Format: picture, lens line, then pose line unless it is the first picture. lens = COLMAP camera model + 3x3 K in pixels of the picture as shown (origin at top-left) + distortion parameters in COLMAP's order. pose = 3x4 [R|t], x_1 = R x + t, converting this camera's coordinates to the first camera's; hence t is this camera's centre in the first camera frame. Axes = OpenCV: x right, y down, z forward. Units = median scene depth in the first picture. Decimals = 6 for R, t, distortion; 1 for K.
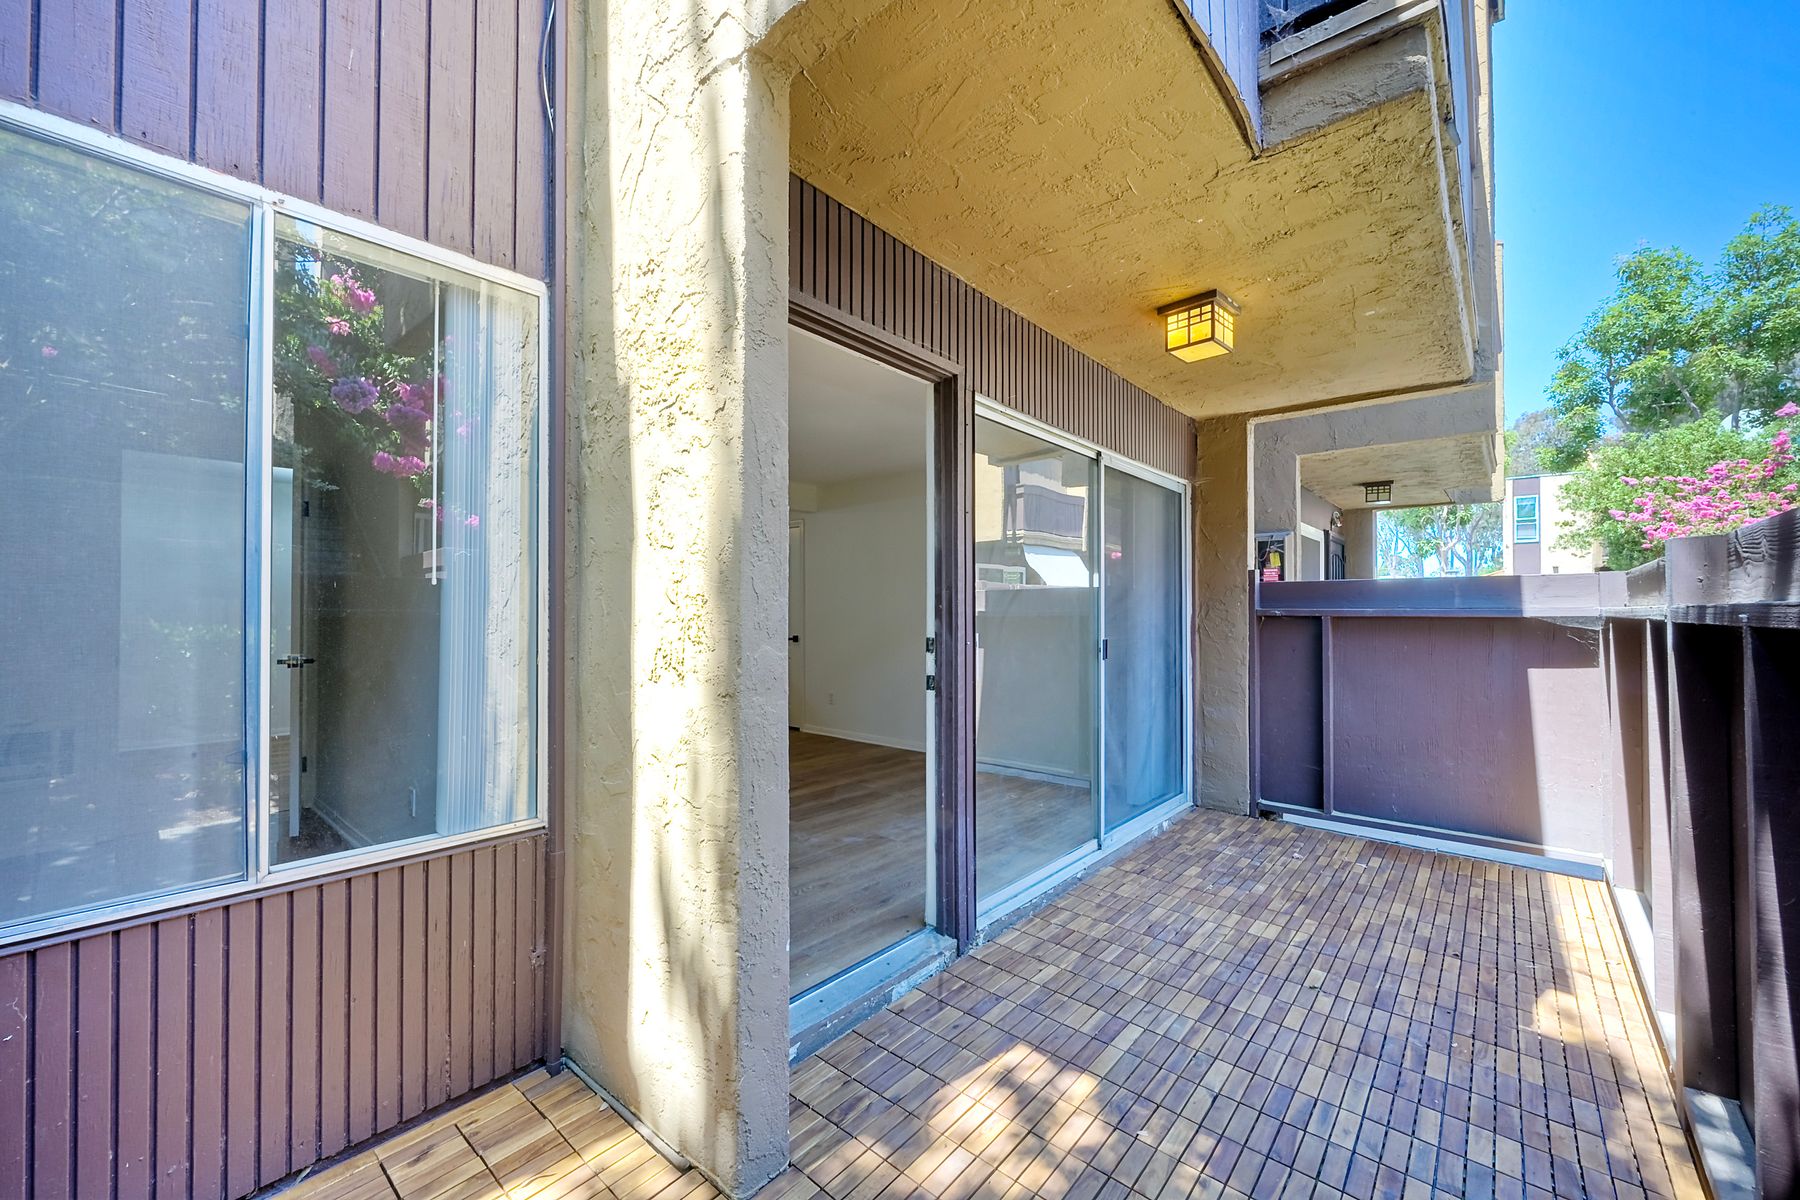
lens RADIAL K [[704.8, 0, 897.5], [0, 704.8, 604.3], [0, 0, 1]] dist [-0.001055, 0.000498]
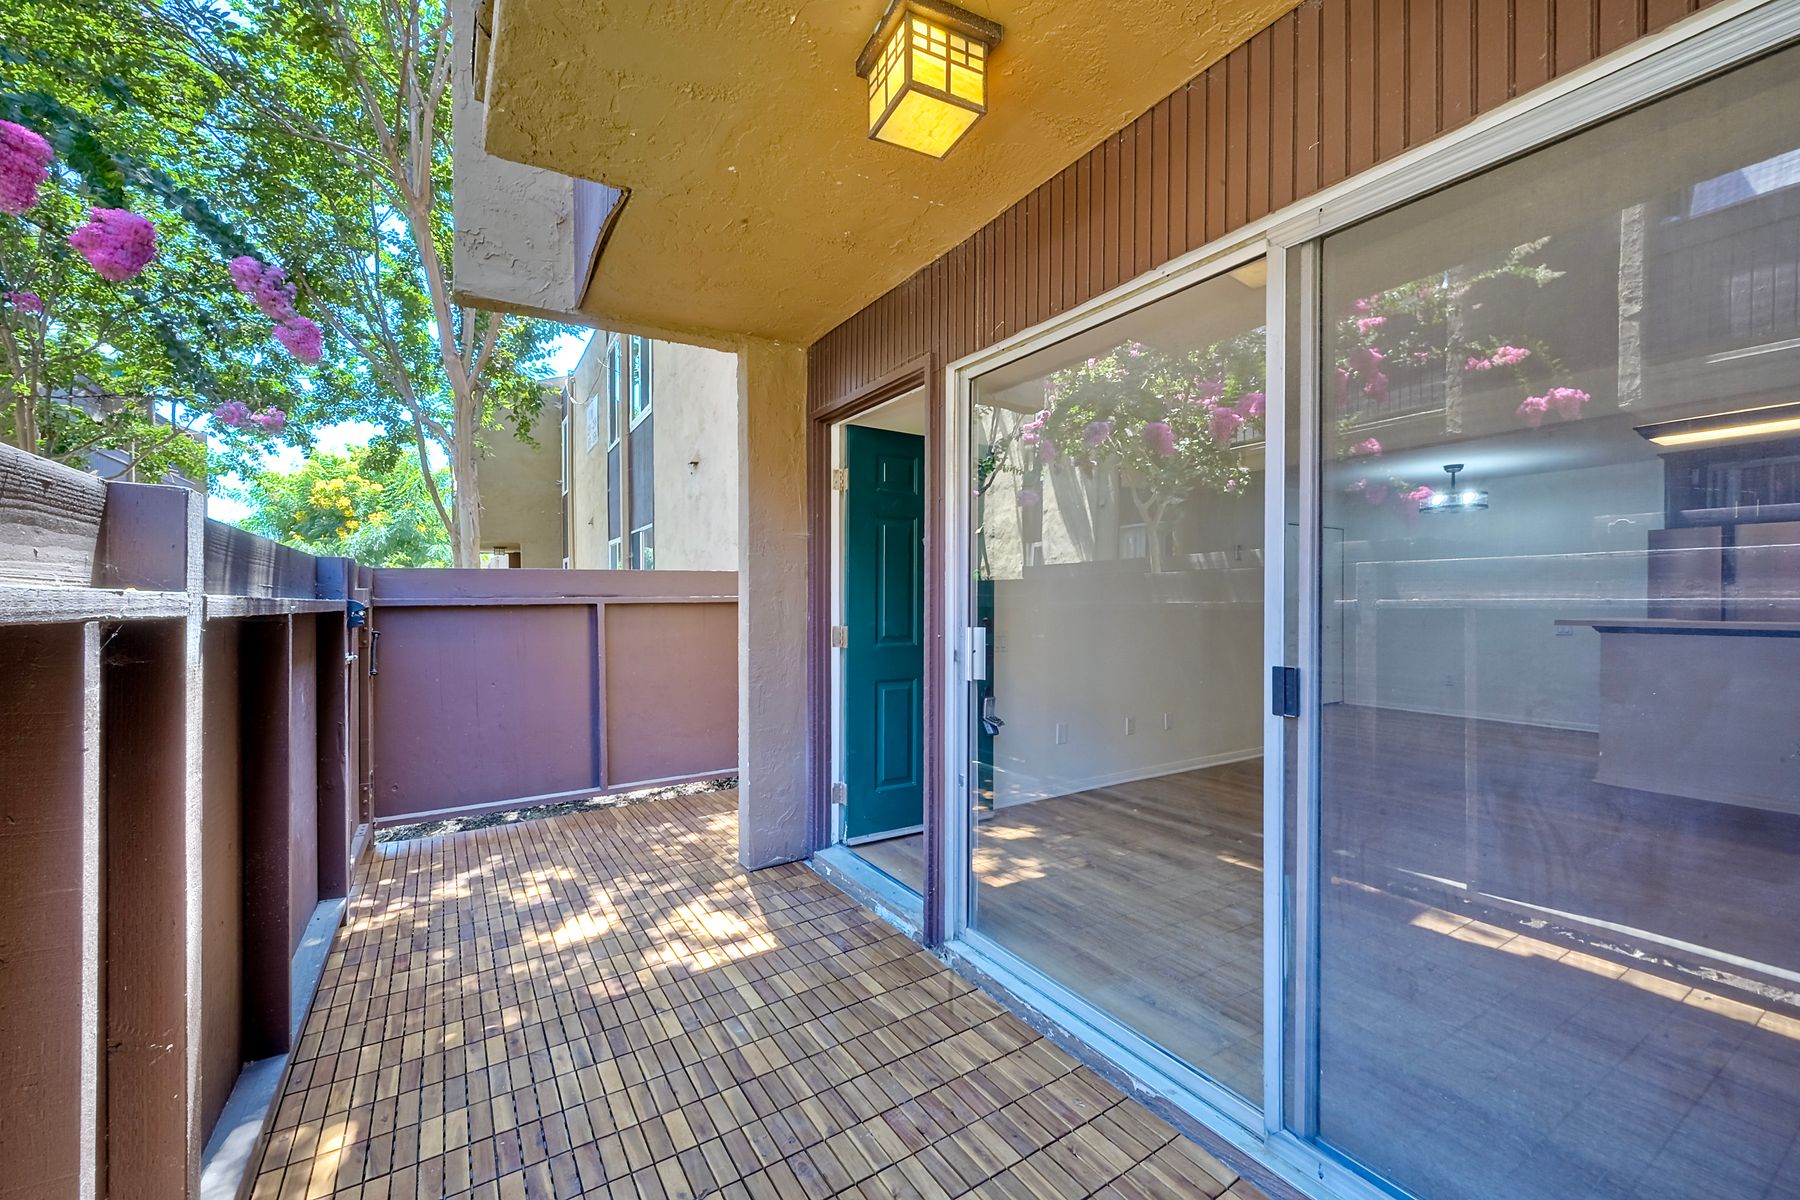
lens RADIAL K [[704.8, 0, 897.5], [0, 704.8, 604.3], [0, 0, 1]] dist [-0.001055, 0.000498]
pose [[-0.284183, 0.005172, -0.958756, 1.243481], [0.013740, 0.999905, 0.001322, 0.011856], [0.958672, -0.012798, -0.284227, 1.467362]]
